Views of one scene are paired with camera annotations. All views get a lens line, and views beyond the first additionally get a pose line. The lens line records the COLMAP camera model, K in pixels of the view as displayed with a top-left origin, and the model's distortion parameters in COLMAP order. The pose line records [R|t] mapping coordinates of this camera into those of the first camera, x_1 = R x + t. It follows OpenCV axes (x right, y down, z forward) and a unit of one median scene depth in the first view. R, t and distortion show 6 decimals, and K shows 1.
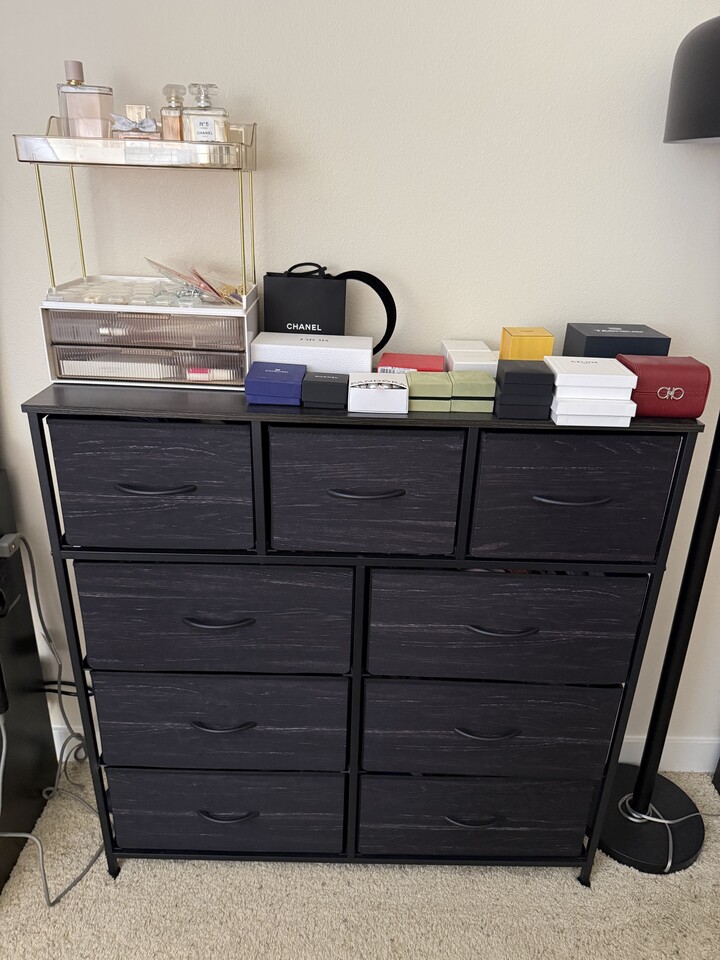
lens RADIAL K [[673.9, 0, 363.5], [0, 673.9, 488.9], [0, 0, 1]] dist [0.002855, -0.018310]
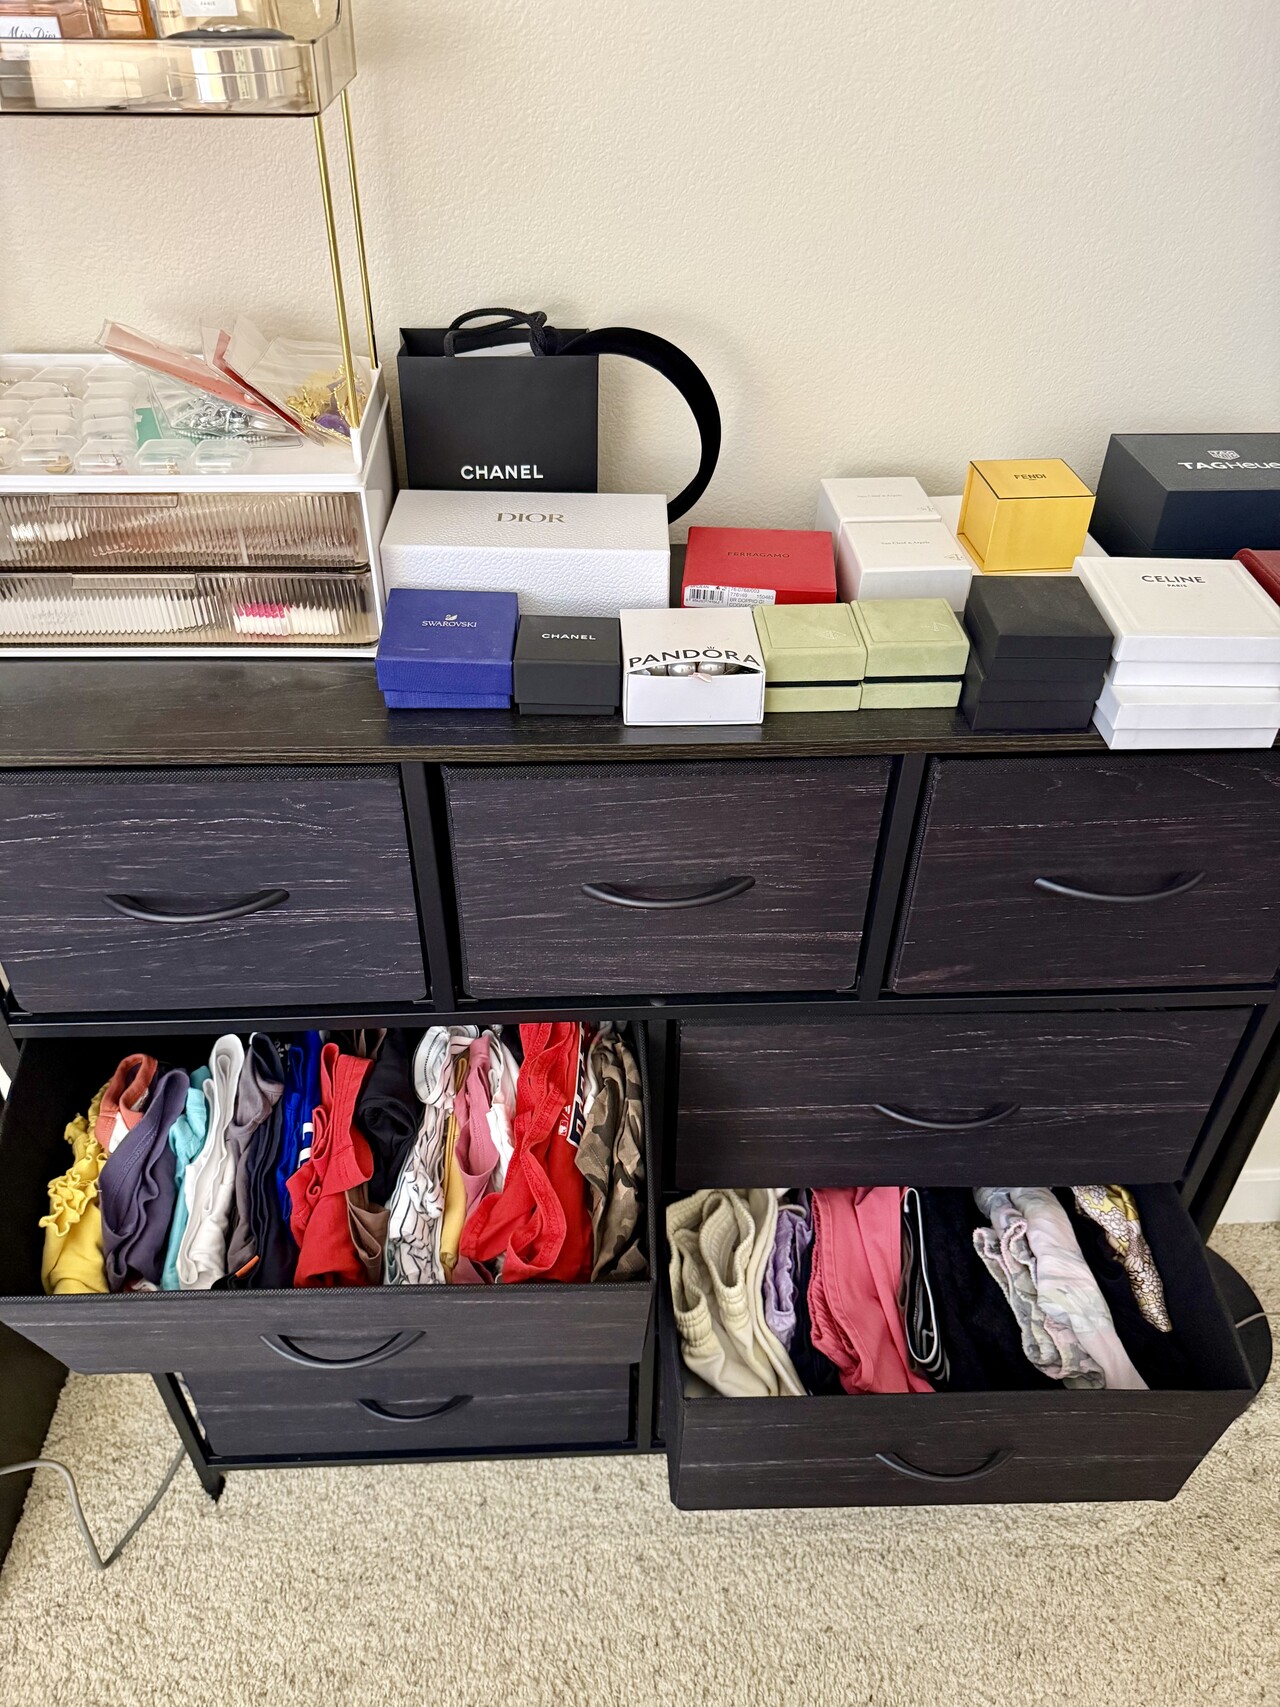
lens RADIAL K [[1198.3, 0, 639.0], [0, 1198.3, 859.8], [0, 0, 1]] dist [0.002855, -0.018310]
pose [[0.998784, -0.042770, 0.024534, -0.031637], [0.035136, 0.966459, 0.254404, -0.197447], [-0.034592, -0.253233, 0.966787, 0.209189]]
